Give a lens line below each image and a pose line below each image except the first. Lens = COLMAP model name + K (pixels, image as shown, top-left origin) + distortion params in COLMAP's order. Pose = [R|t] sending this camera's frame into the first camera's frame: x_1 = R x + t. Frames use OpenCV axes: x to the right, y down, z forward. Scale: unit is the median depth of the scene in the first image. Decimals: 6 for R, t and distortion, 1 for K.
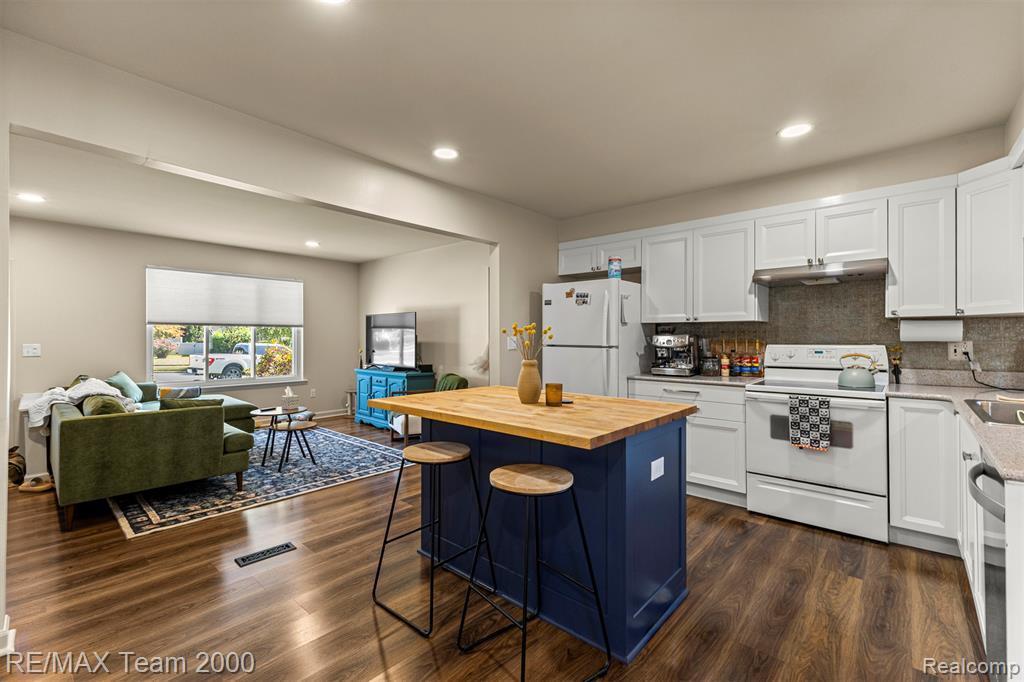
lens RADIAL K [[442.1, 0, 512.6], [0, 442.1, 337.9], [0, 0, 1]] dist [0.010412, 0.000346]
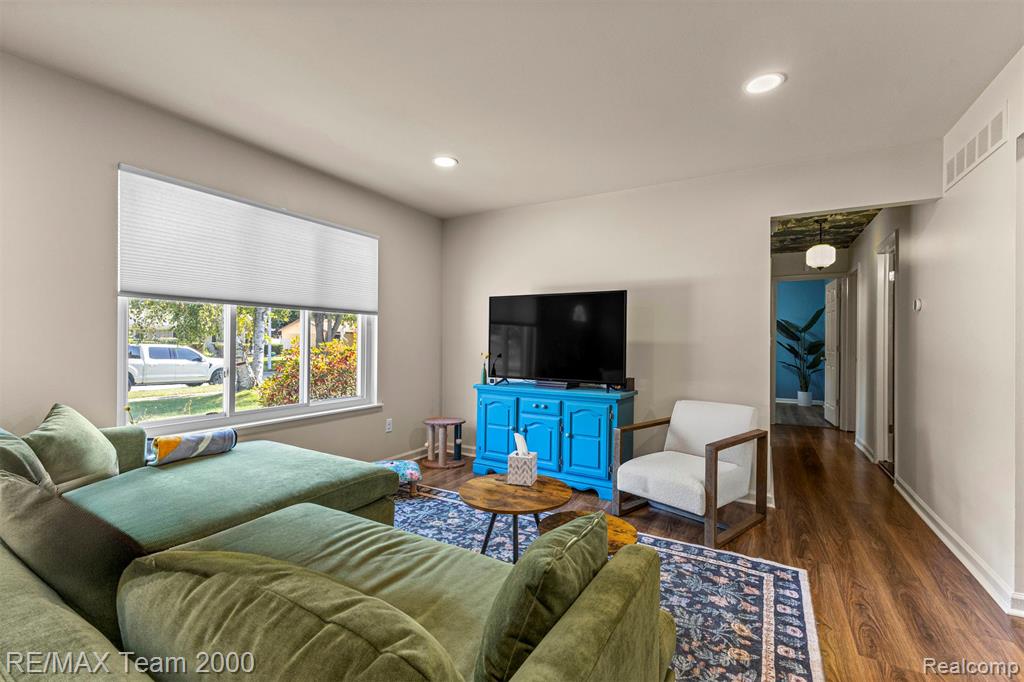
lens RADIAL K [[441.8, 0, 511.8], [0, 441.8, 342.9], [0, 0, 1]] dist [0.002001, -0.000388]
pose [[0.979088, 0.006727, 0.203327, -0.755462], [-0.006887, 0.999976, 0.000082, 0.021452], [-0.203322, -0.001480, 0.979111, 0.696985]]
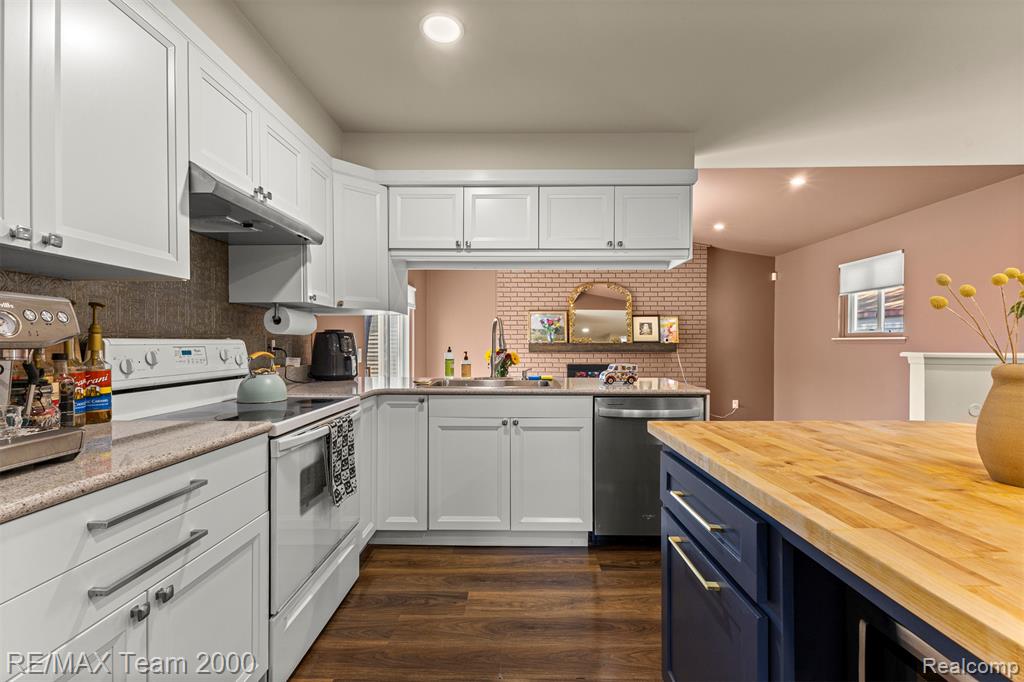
lens RADIAL K [[445.2, 0, 511.8], [0, 445.2, 347.8], [0, 0, 1]] dist [0.005544, 0.000173]
pose [[-0.650992, -0.005397, 0.759065, 0.020386], [0.001314, 0.999965, 0.008236, 0.020566], [-0.759083, 0.006359, -0.650963, 0.959292]]
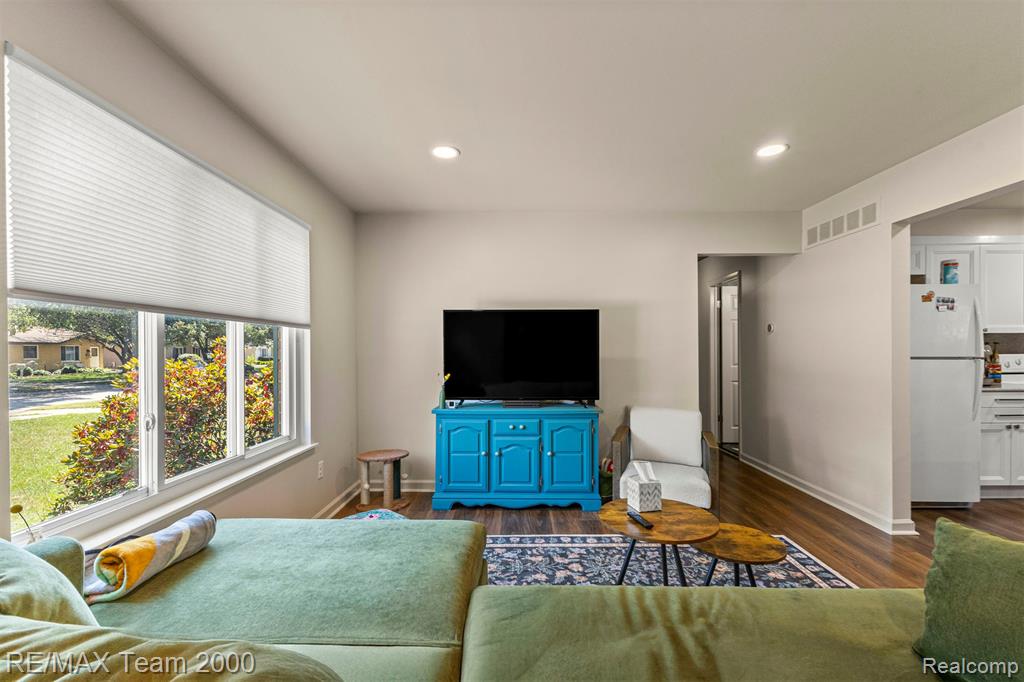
lens RADIAL K [[446.0, 0, 515.5], [0, 446.0, 355.4], [0, 0, 1]] dist [0.003073, 0.000448]
pose [[0.750009, -0.009893, 0.661353, -1.119697], [0.005904, 0.999948, 0.008264, 0.001267], [-0.661401, -0.002293, 0.750029, 0.933916]]
